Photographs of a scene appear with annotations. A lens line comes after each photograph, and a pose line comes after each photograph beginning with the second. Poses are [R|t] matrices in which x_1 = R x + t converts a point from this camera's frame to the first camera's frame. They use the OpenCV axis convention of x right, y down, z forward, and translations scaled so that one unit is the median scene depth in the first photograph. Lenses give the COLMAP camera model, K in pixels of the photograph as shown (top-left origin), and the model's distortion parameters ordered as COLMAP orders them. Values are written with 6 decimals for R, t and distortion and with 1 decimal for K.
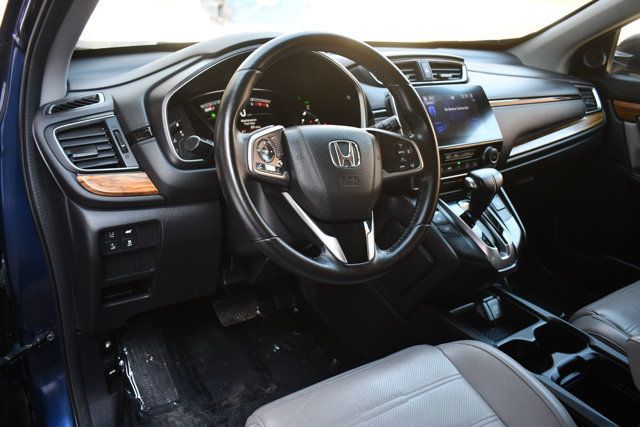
lens RADIAL K [[529.4, 0, 322.3], [0, 529.4, 219.2], [0, 0, 1]] dist [-0.077659, -0.010927]
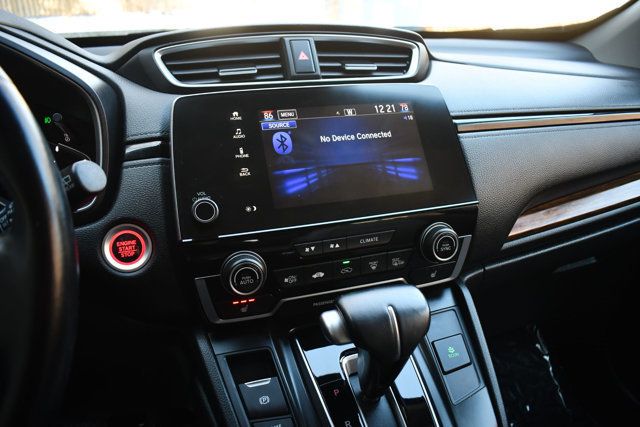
lens RADIAL K [[495.5, 0, 317.0], [0, 495.5, 213.2], [0, 0, 1]] dist [-0.103566, 0.015744]
pose [[0.965544, 0.041878, -0.256850, 0.323550], [-0.050797, 0.998311, -0.028185, -0.128379], [0.255236, 0.040261, 0.966040, 0.571167]]
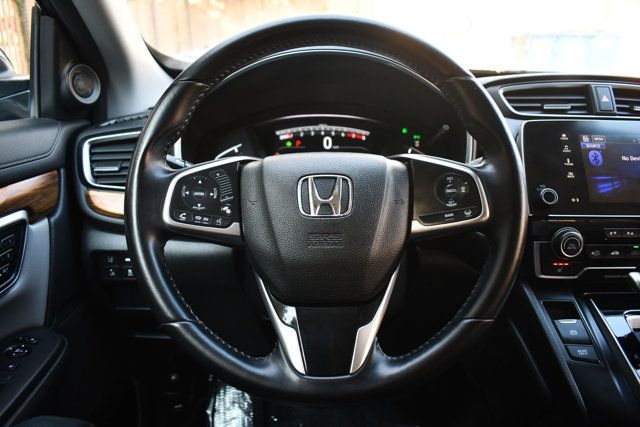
lens RADIAL K [[495.5, 0, 314.9], [0, 495.5, 212.6], [0, 0, 1]] dist [-0.103566, 0.015744]
pose [[0.825012, 0.119716, -0.552288, 0.239182], [-0.182536, 0.981370, -0.059949, -0.044416], [0.534822, 0.150272, 0.831495, 0.335116]]
